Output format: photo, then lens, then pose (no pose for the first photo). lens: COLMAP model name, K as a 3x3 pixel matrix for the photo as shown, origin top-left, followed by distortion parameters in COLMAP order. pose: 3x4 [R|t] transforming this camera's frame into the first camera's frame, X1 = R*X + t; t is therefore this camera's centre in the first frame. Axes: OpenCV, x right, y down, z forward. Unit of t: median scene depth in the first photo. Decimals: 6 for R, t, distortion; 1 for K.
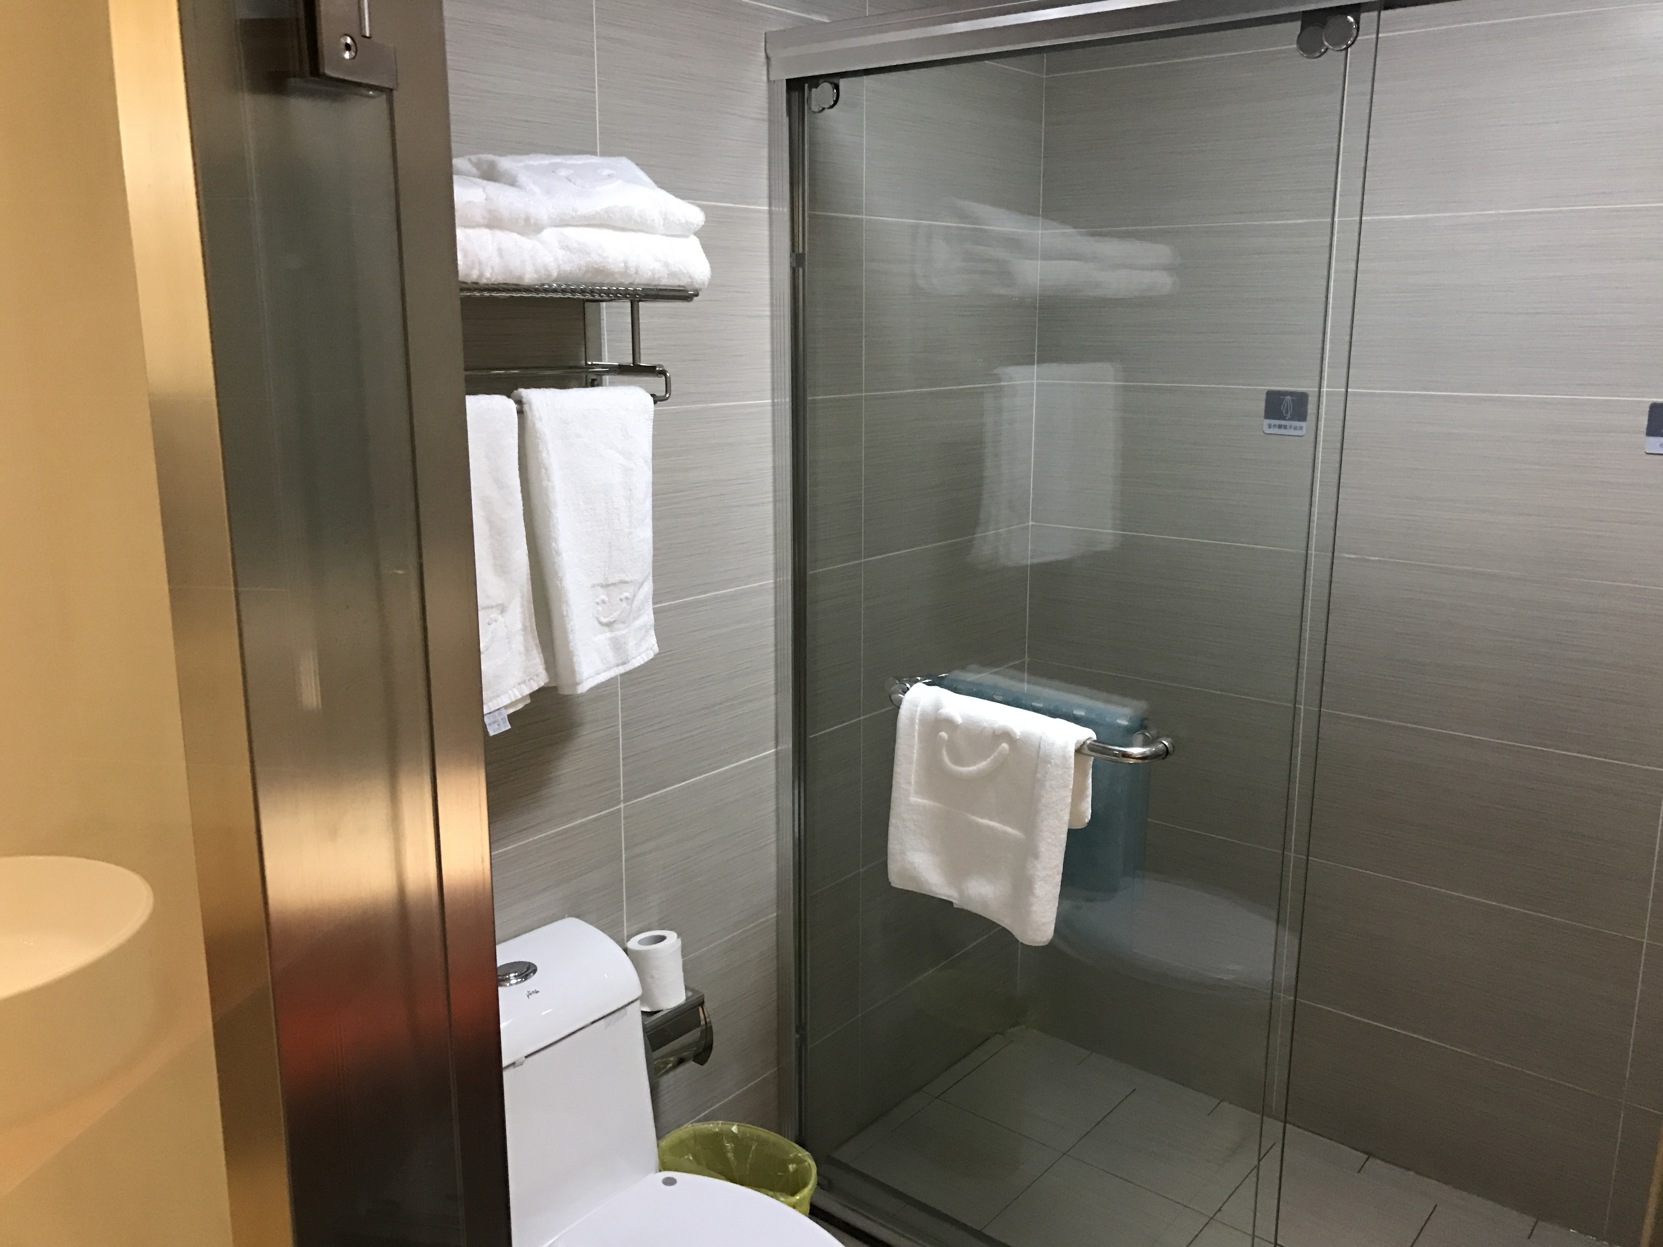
lens RADIAL K [[1380.9, 0, 831.5], [0, 1380.9, 623.5], [0, 0, 1]] dist [-0.013146, -0.007830]
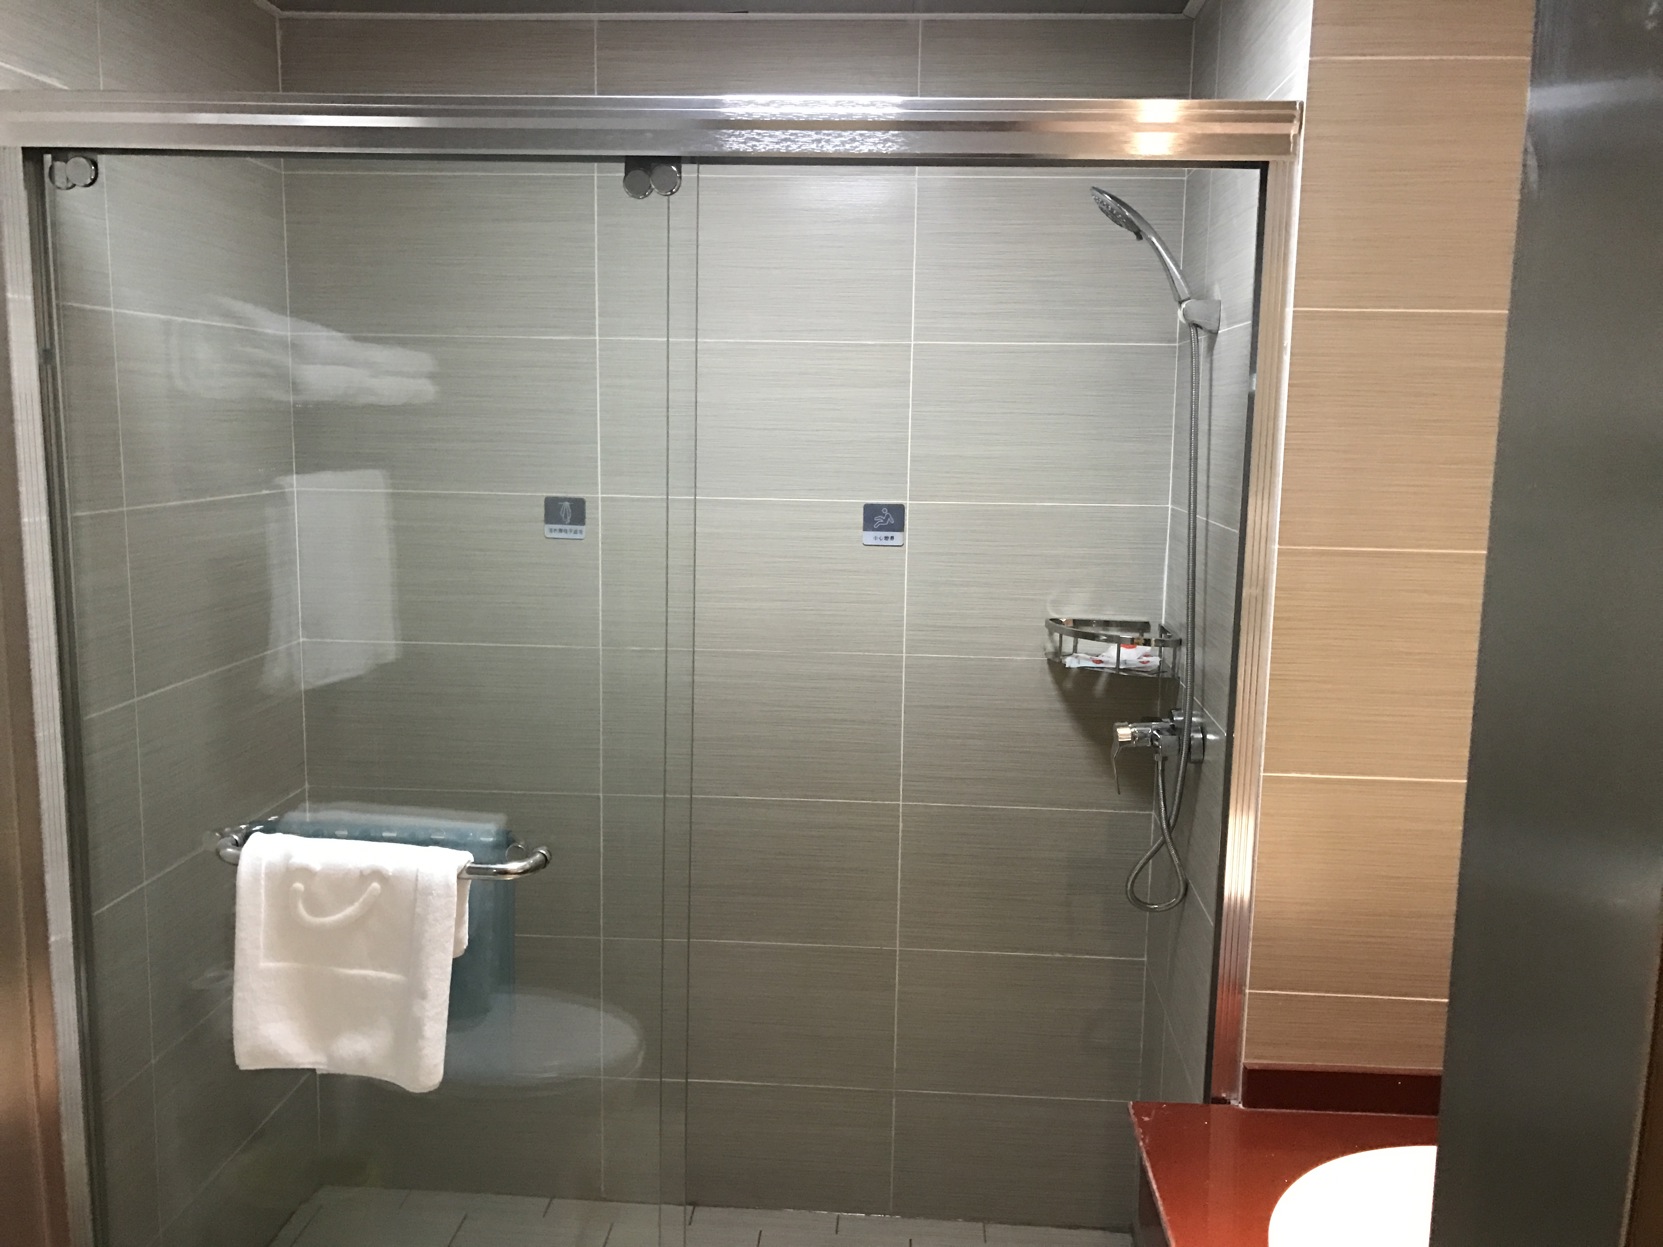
lens RADIAL K [[1363.2, 0, 831.5], [0, 1363.2, 623.5], [0, 0, 1]] dist [0.047669, -0.099689]
pose [[0.803441, -0.072934, 0.590900, -0.151002], [0.109147, 0.993692, -0.025756, -0.027832], [-0.585294, 0.085188, 0.806334, 0.056763]]
